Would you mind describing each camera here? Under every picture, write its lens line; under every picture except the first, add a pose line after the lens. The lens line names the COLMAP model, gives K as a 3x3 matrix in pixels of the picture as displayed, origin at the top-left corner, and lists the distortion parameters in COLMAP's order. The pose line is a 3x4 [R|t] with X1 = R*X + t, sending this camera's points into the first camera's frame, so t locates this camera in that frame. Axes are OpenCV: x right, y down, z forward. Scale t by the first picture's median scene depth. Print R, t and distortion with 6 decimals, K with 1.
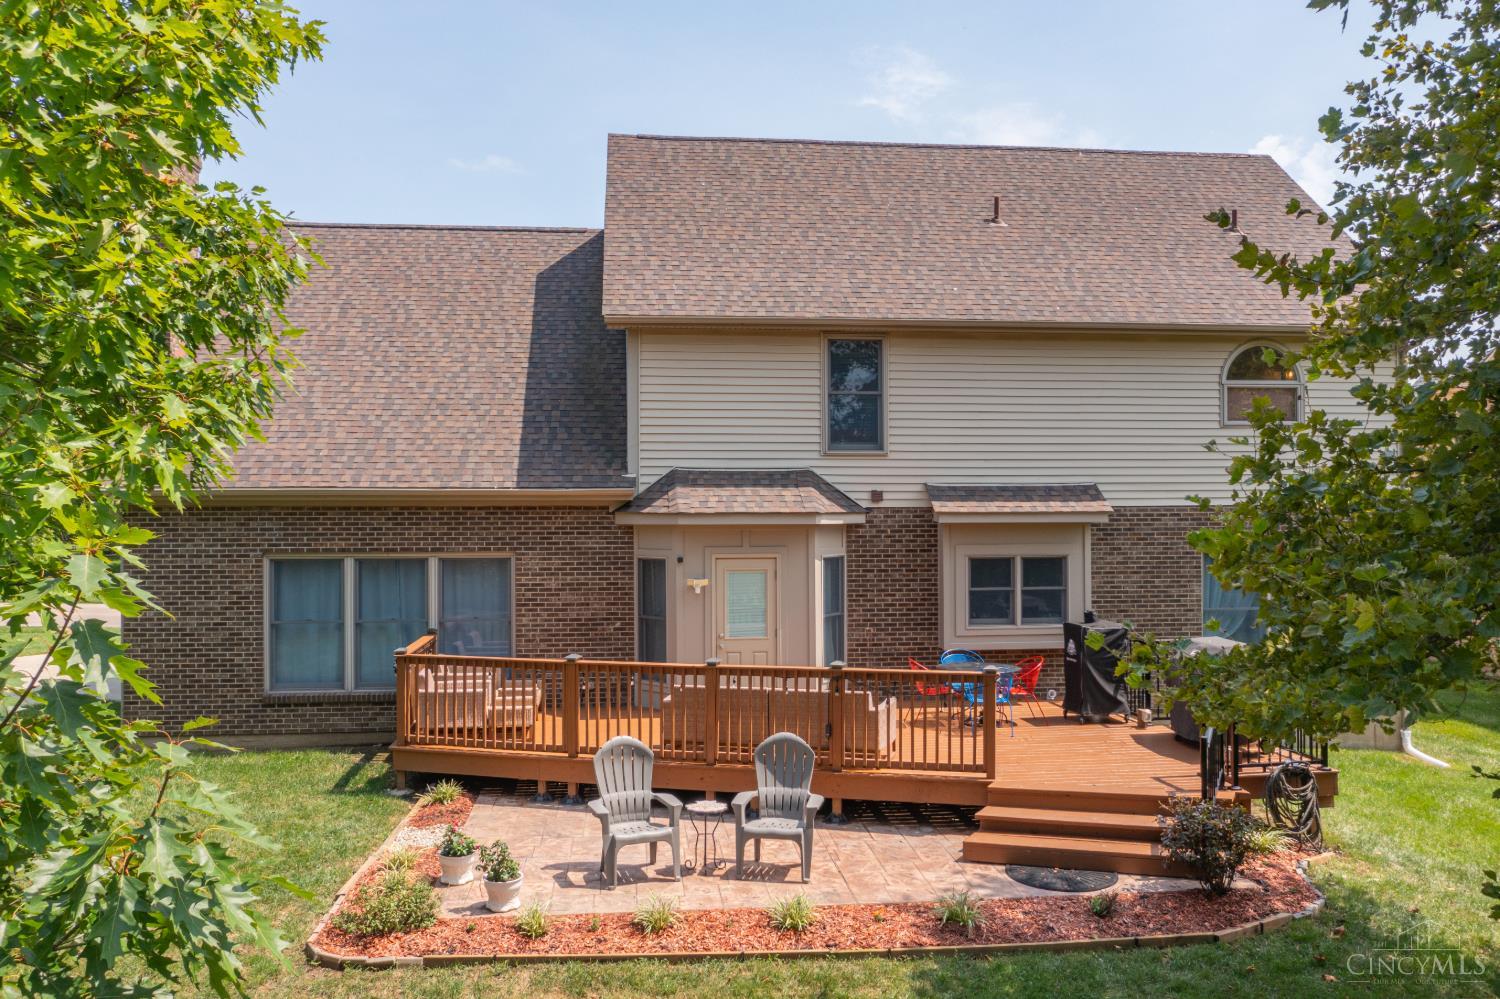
lens RADIAL K [[1242.5, 0, 793.9], [0, 1242.5, 494.7], [0, 0, 1]] dist [-0.030072, 0.002309]
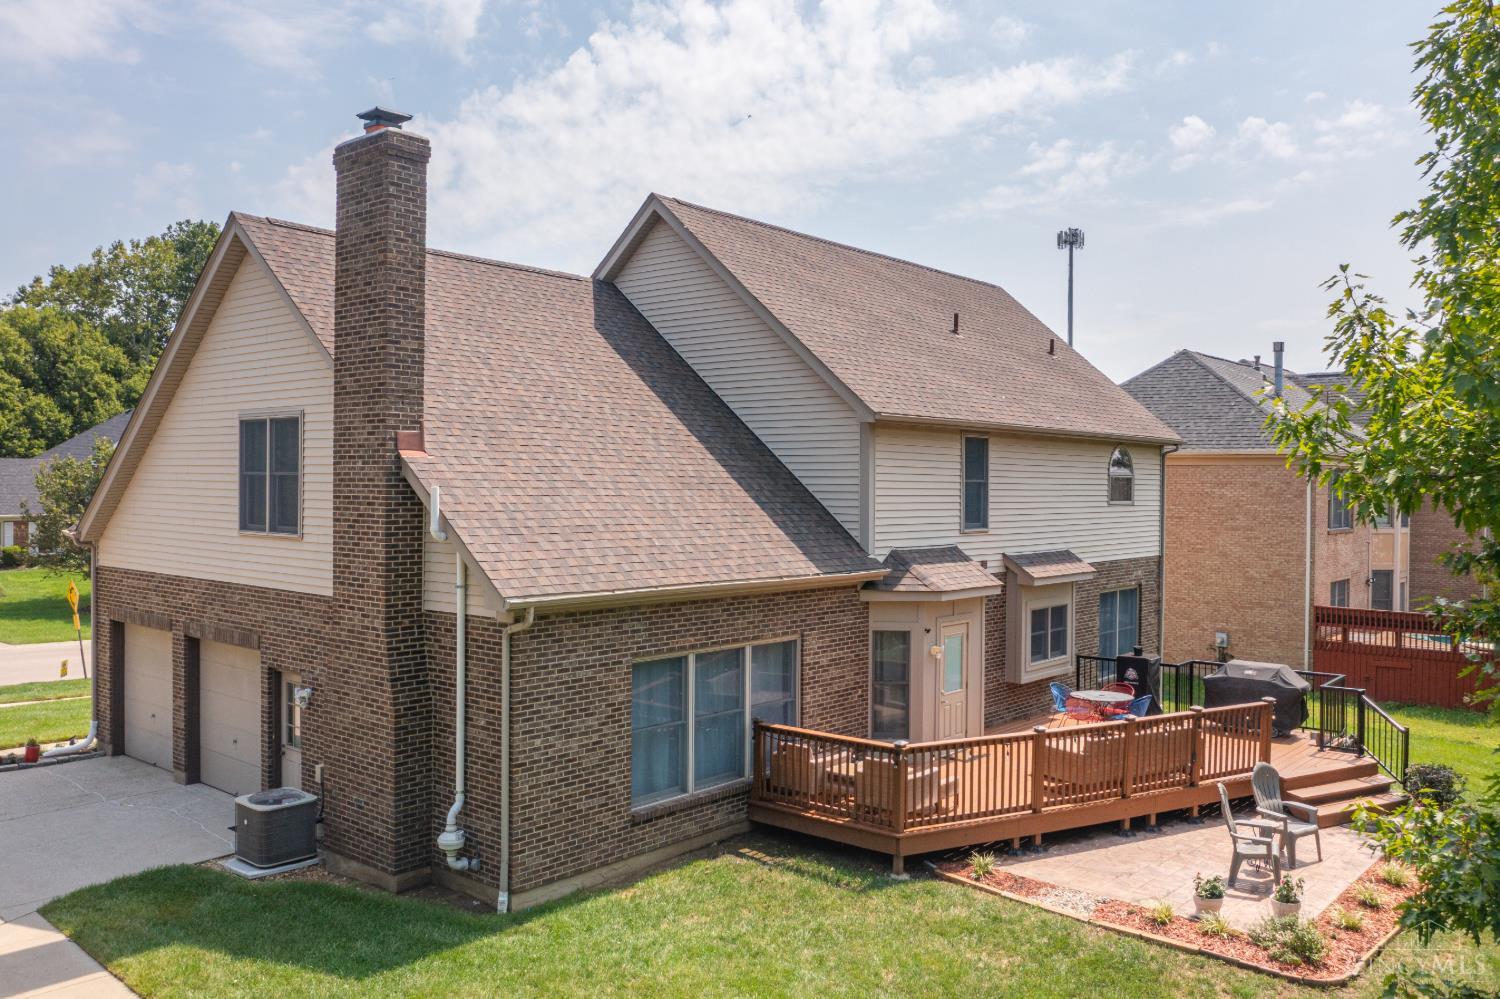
lens RADIAL K [[1242.5, 0, 793.9], [0, 1242.5, 494.7], [0, 0, 1]] dist [-0.030072, 0.002309]
pose [[0.689471, 0.004469, 0.724299, -0.976158], [-0.031920, 0.999197, 0.024221, -0.094408], [-0.723609, -0.039819, 0.689060, 0.287560]]
